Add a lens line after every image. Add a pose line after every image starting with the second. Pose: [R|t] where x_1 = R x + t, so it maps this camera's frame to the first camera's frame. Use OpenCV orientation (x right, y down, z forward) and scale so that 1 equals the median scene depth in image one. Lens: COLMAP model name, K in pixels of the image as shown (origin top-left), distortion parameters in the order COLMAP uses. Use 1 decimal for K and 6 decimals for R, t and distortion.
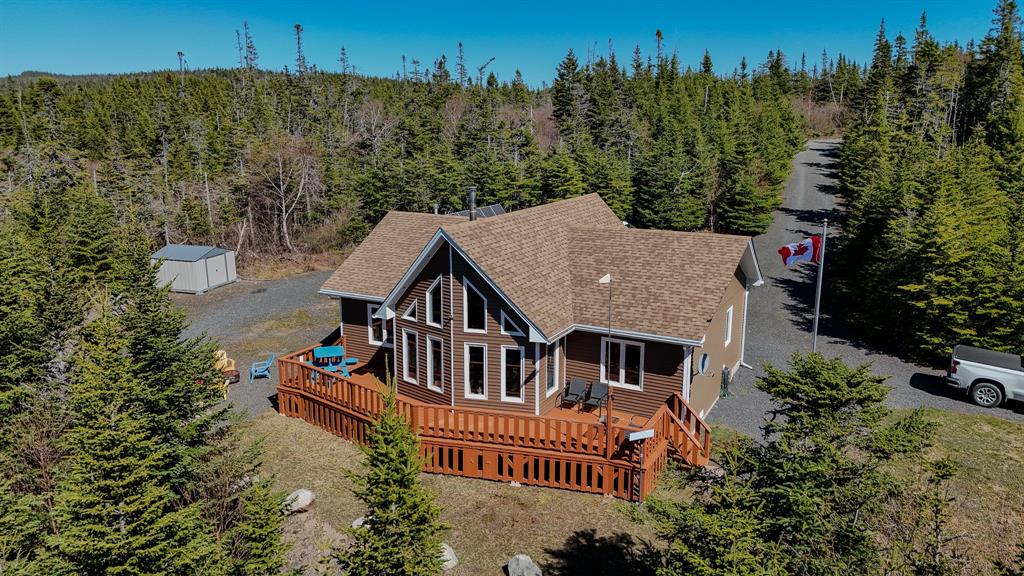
lens RADIAL K [[750.2, 0, 509.3], [0, 750.2, 277.3], [0, 0, 1]] dist [0.047315, -0.018595]
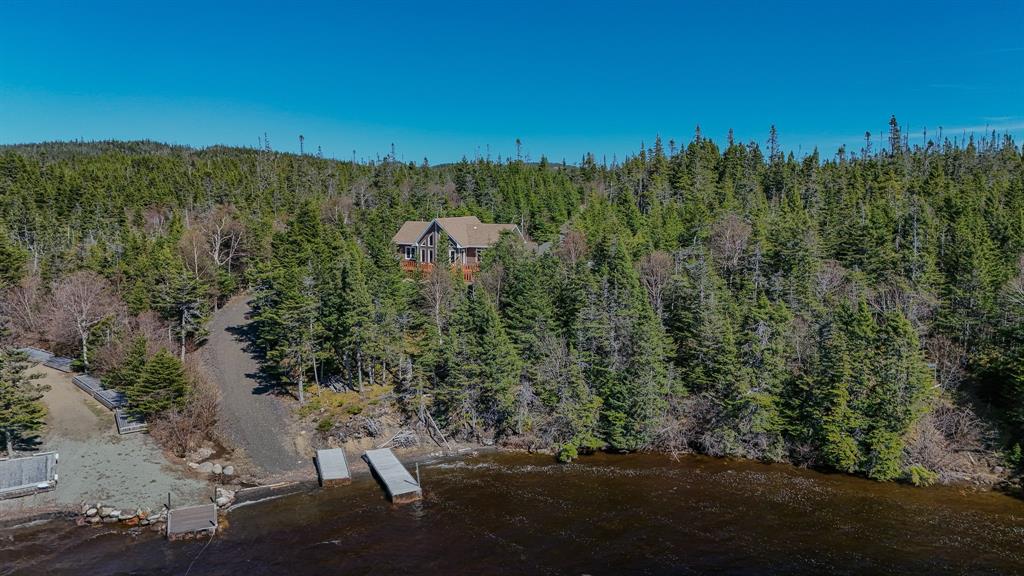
lens RADIAL K [[750.2, 0, 514.5], [0, 750.2, 283.8], [0, 0, 1]] dist [0.047315, -0.018595]
pose [[0.989045, -0.008550, 0.147364, -0.212354], [0.021228, 0.996182, -0.084677, 0.507830], [-0.146078, 0.086878, 0.985451, -2.400321]]
